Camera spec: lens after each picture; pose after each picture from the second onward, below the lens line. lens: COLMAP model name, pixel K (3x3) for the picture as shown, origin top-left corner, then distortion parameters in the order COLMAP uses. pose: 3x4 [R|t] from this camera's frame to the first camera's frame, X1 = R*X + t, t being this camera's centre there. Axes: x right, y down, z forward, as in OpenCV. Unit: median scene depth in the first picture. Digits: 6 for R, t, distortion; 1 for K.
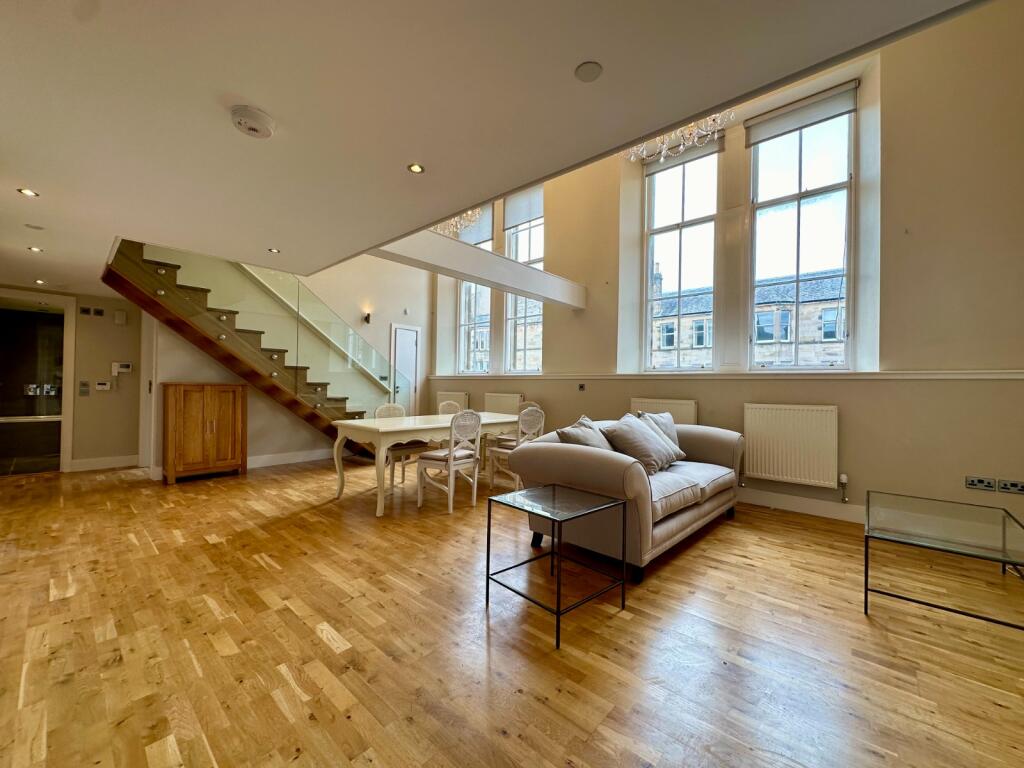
lens RADIAL K [[408.0, 0, 512.0], [0, 408.0, 384.0], [0, 0, 1]] dist [-0.001652, 0.000007]
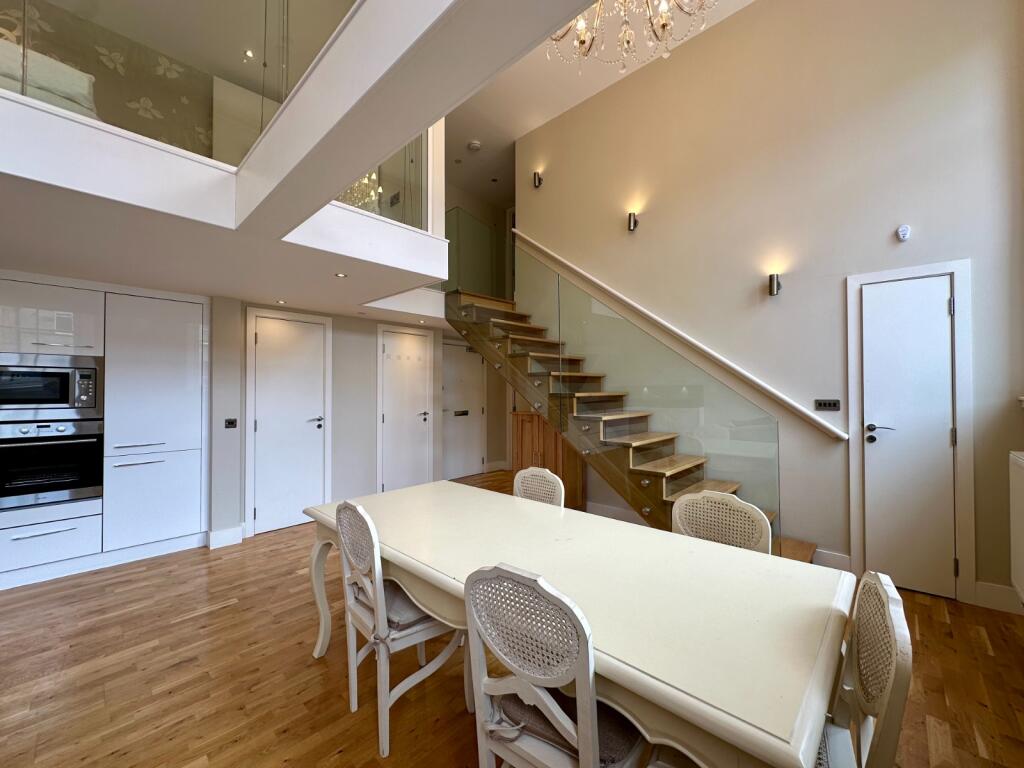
lens RADIAL K [[408.0, 0, 512.0], [0, 408.0, 384.0], [0, 0, 1]] dist [-0.001652, 0.000007]
pose [[-0.030981, -0.031371, -0.999028, 0.147333], [0.006604, 0.999479, -0.031590, -0.028236], [0.999498, -0.007576, -0.030757, 0.700108]]
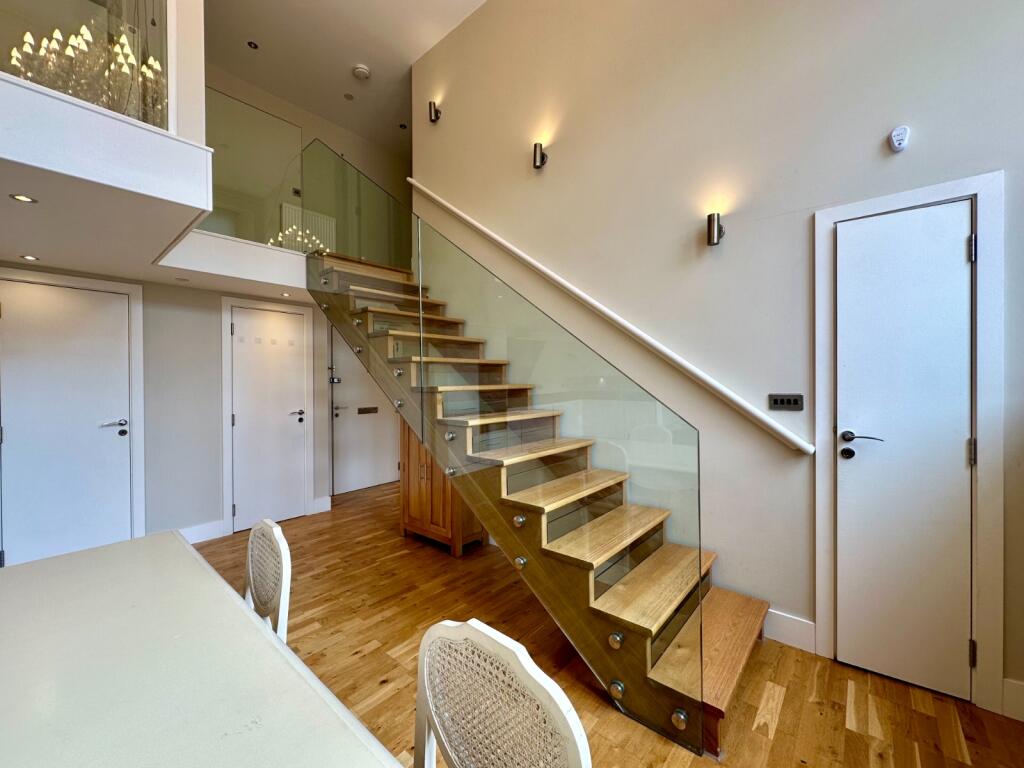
lens RADIAL K [[408.0, 0, 512.0], [0, 408.0, 384.0], [0, 0, 1]] dist [-0.001652, 0.000007]
pose [[0.012255, -0.011648, -0.999857, -0.011986], [0.012110, 0.999861, -0.011500, -0.029834], [0.999852, -0.011967, 0.012395, 0.826867]]
